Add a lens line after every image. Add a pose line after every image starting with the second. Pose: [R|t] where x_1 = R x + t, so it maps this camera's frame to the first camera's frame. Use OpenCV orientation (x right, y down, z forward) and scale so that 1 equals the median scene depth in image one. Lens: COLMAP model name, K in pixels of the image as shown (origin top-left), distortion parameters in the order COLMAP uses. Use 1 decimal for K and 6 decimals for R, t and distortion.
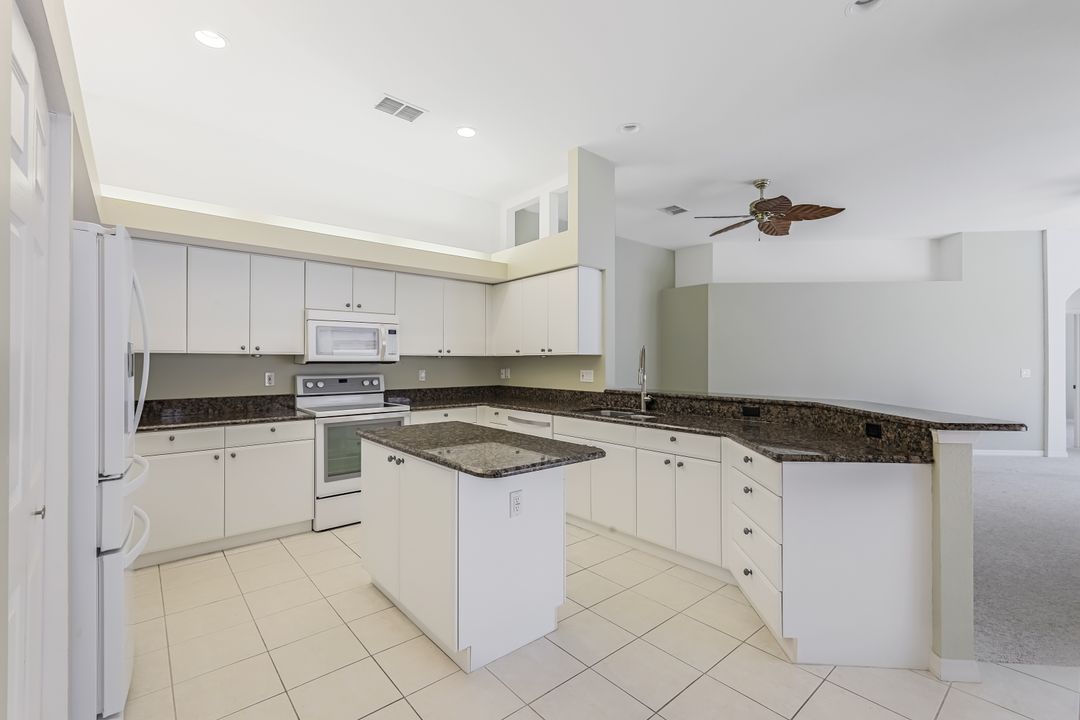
lens RADIAL K [[478.6, 0, 544.3], [0, 478.6, 357.3], [0, 0, 1]] dist [0.004273, 0.000081]
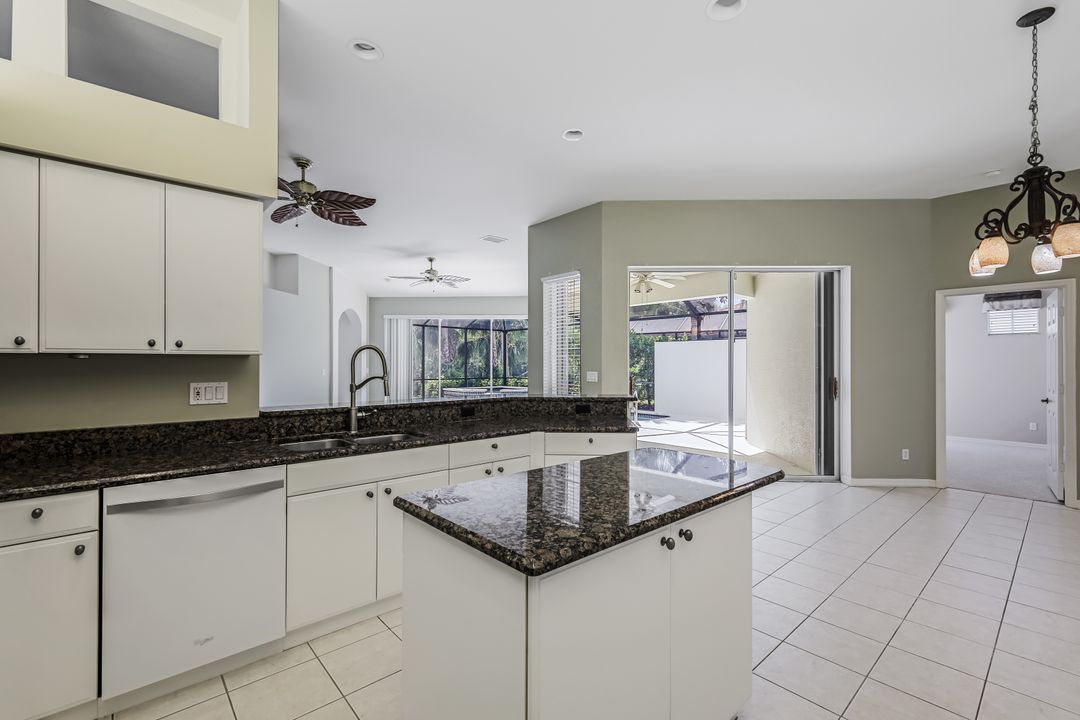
lens RADIAL K [[472.9, 0, 541.4], [0, 472.9, 361.2], [0, 0, 1]] dist [0.007317, -0.000865]
pose [[-0.018115, 0.000946, 0.999835, -0.509943], [-0.009164, 0.999957, -0.001112, -0.000859], [-0.999794, -0.009183, -0.018105, 0.682654]]
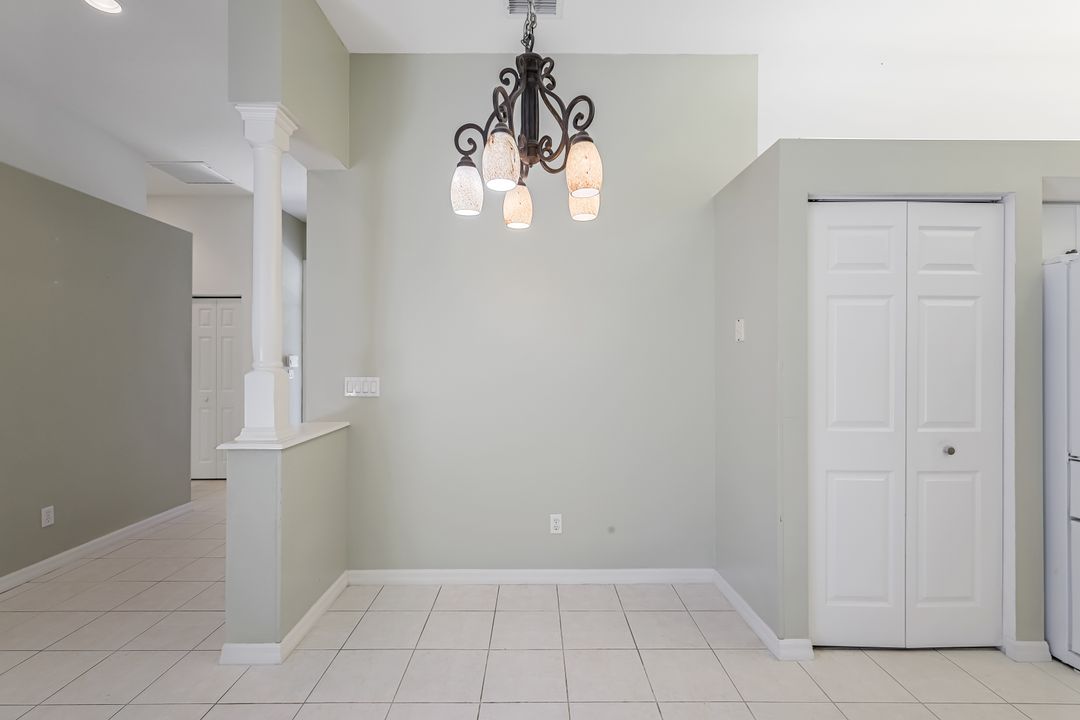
lens RADIAL K [[472.9, 0, 541.4], [0, 472.9, 361.2], [0, 0, 1]] dist [0.007317, -0.000865]
pose [[-0.648345, -0.003008, -0.761341, 0.368703], [0.002927, 0.999975, -0.006443, 0.002368], [0.761341, -0.006406, -0.648320, 0.306232]]
